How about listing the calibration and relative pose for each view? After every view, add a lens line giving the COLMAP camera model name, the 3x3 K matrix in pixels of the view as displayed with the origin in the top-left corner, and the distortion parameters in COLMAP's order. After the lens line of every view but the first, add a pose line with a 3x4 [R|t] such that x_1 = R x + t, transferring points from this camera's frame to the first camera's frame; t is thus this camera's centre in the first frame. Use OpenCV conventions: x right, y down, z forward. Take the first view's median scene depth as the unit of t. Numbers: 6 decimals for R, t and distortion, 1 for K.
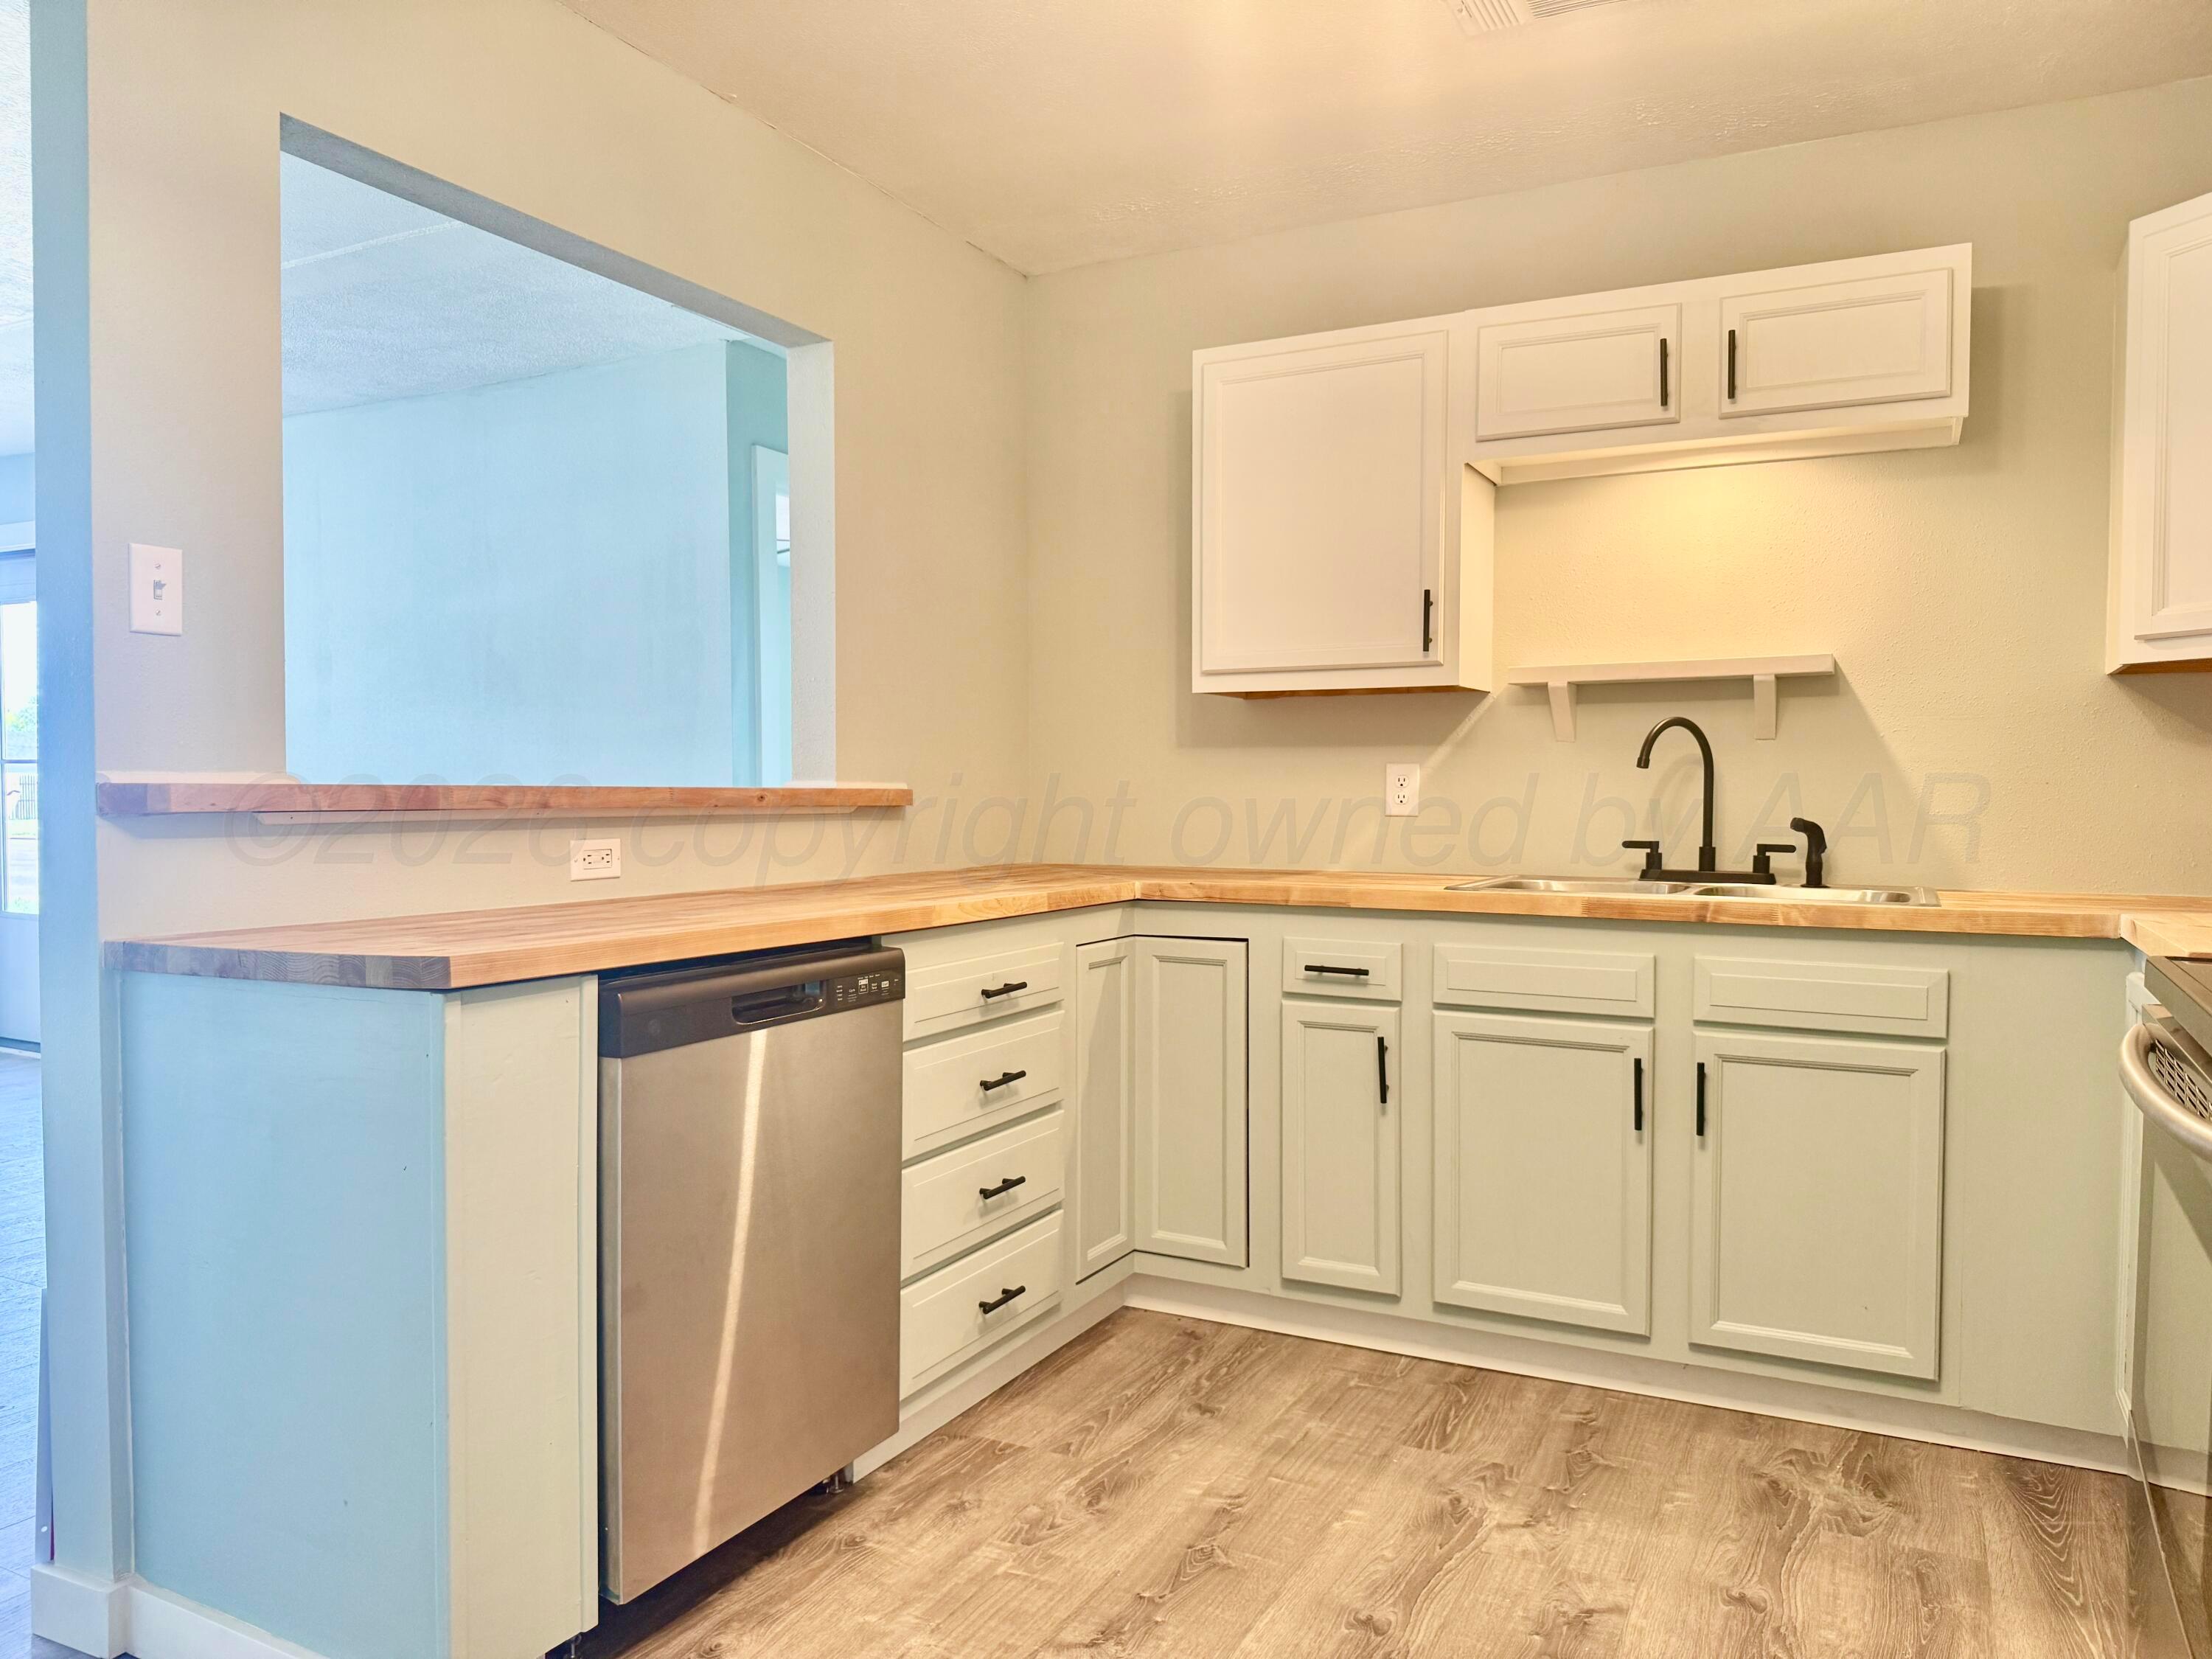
lens RADIAL K [[1584.6, 0, 1109.4], [0, 1584.6, 834.2], [0, 0, 1]] dist [0.055293, -0.033062]
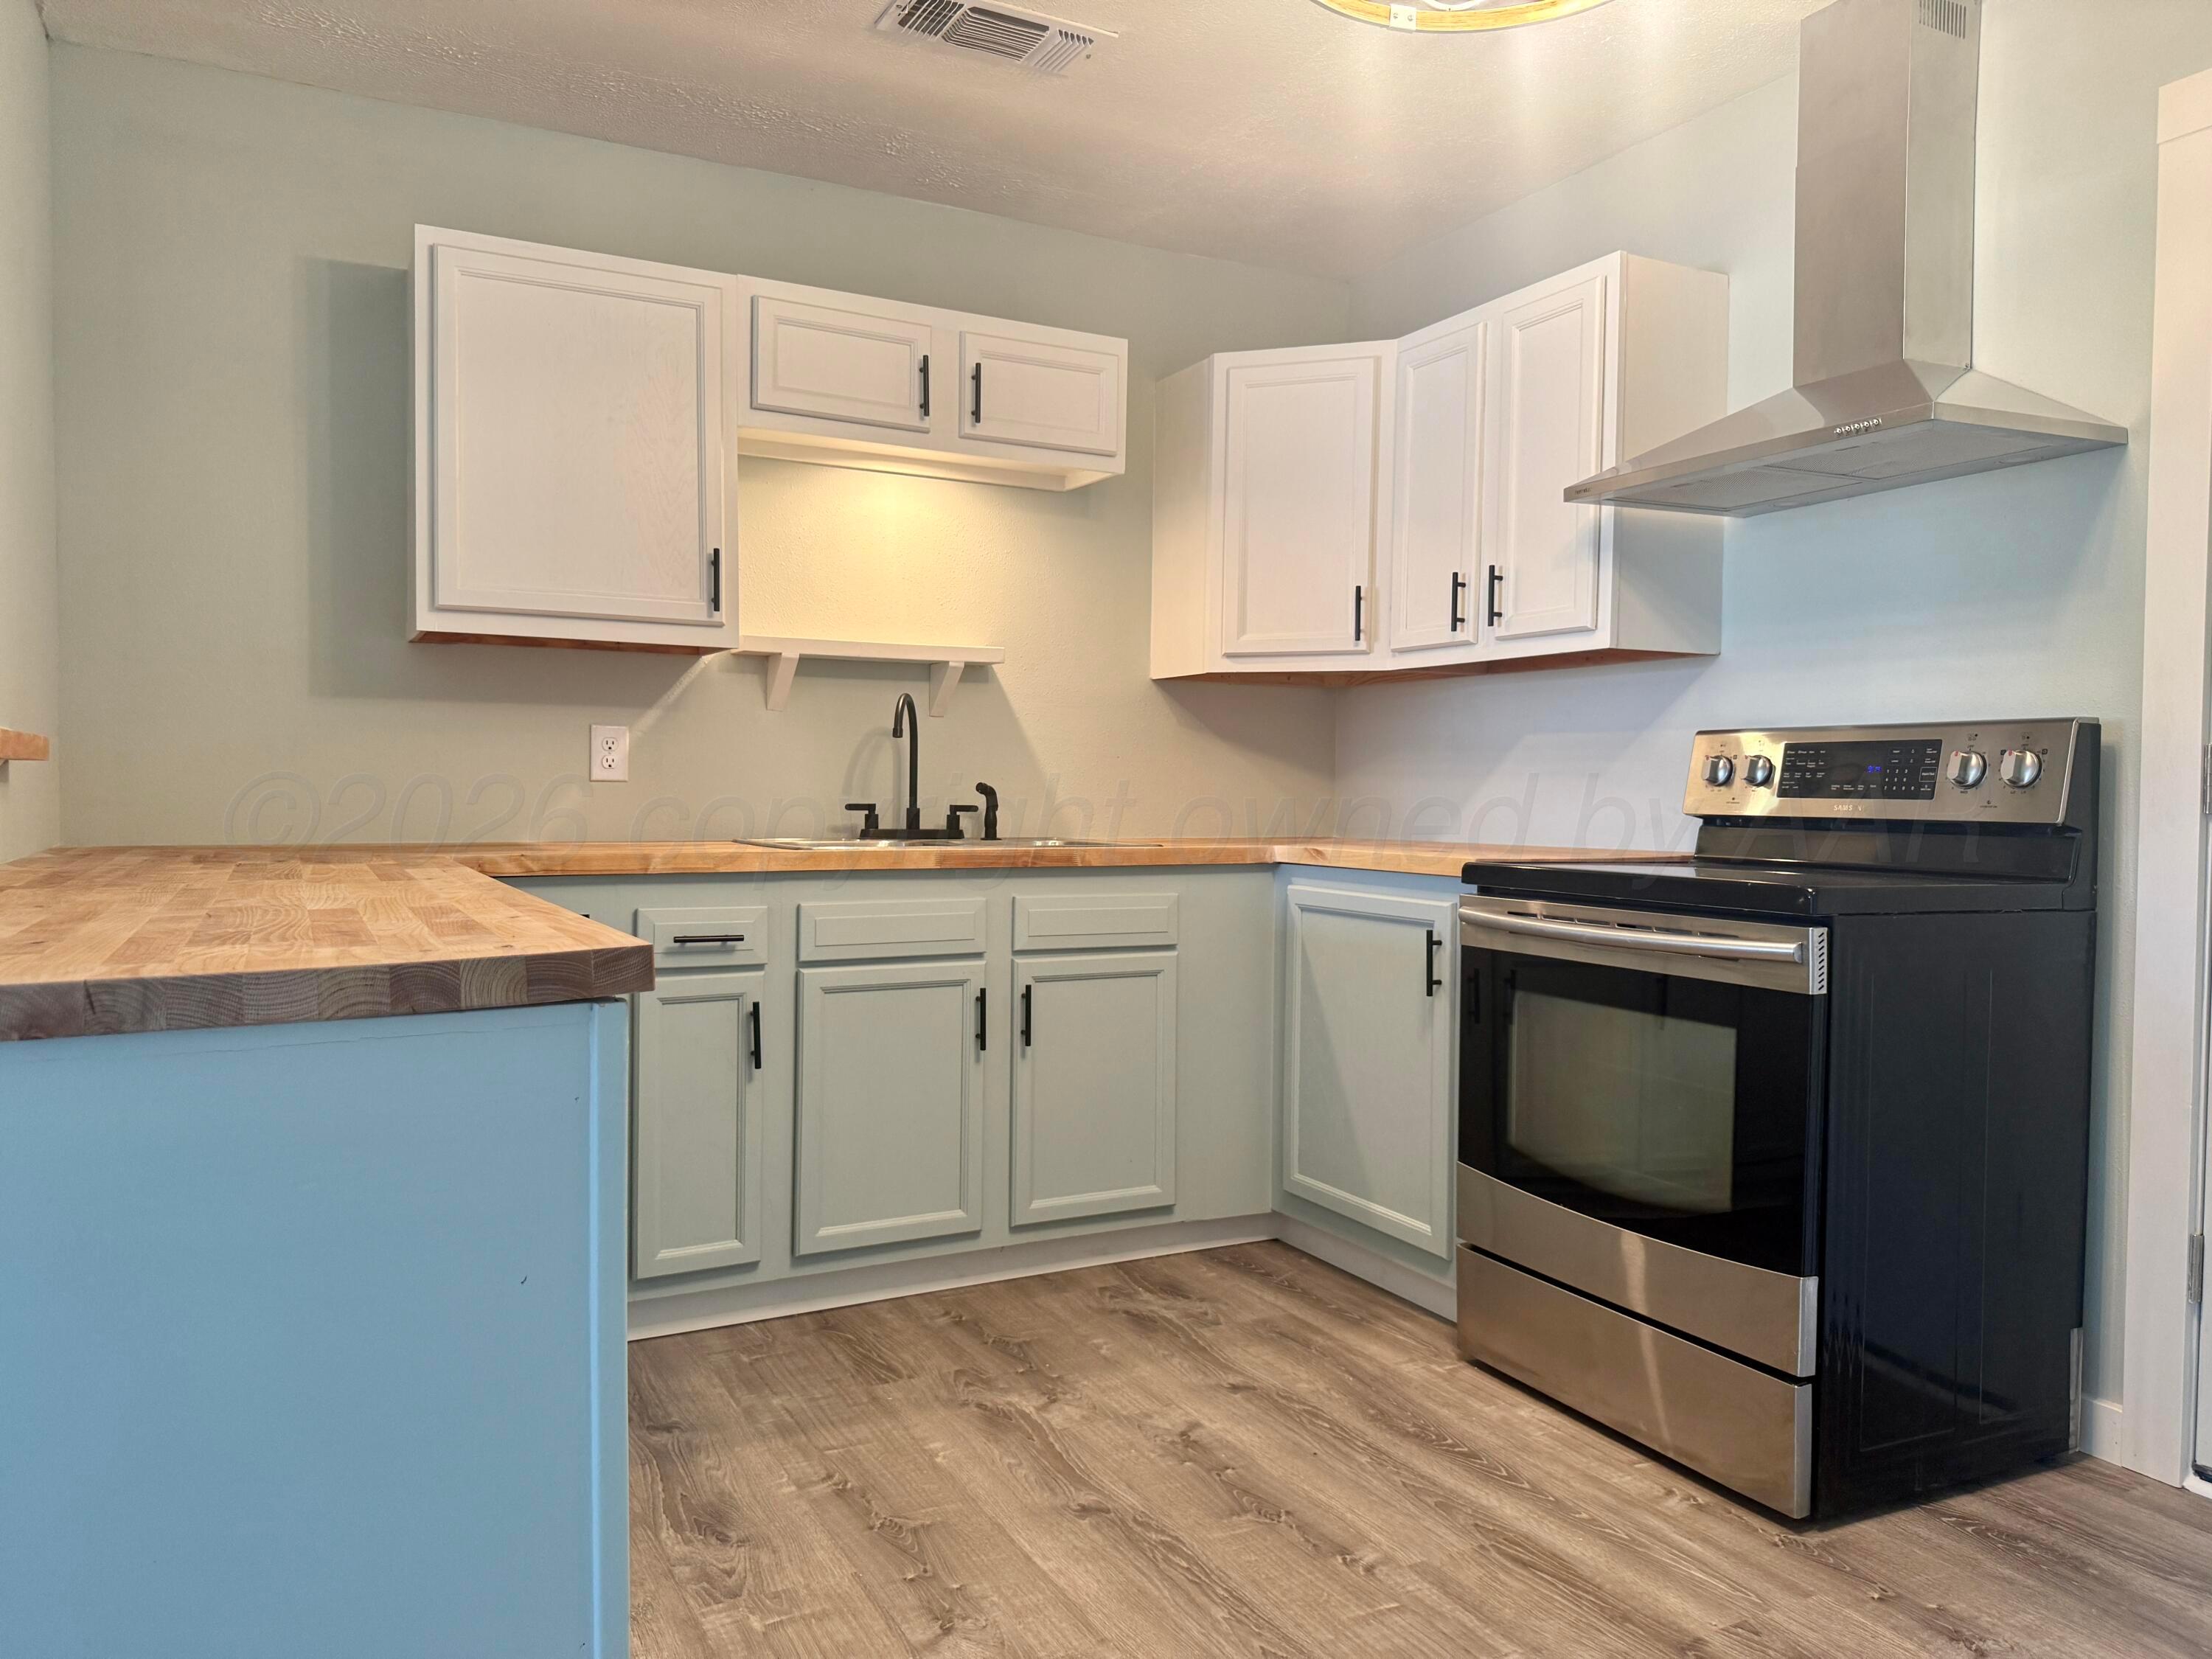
lens RADIAL K [[1579.1, 0, 1103.2], [0, 1579.1, 826.4], [0, 0, 1]] dist [0.178288, -0.190328]
pose [[0.597873, -0.020918, 0.801318, -0.520199], [0.013642, 0.999780, 0.015921, 0.005564], [-0.801475, 0.001413, 0.598027, 0.240463]]
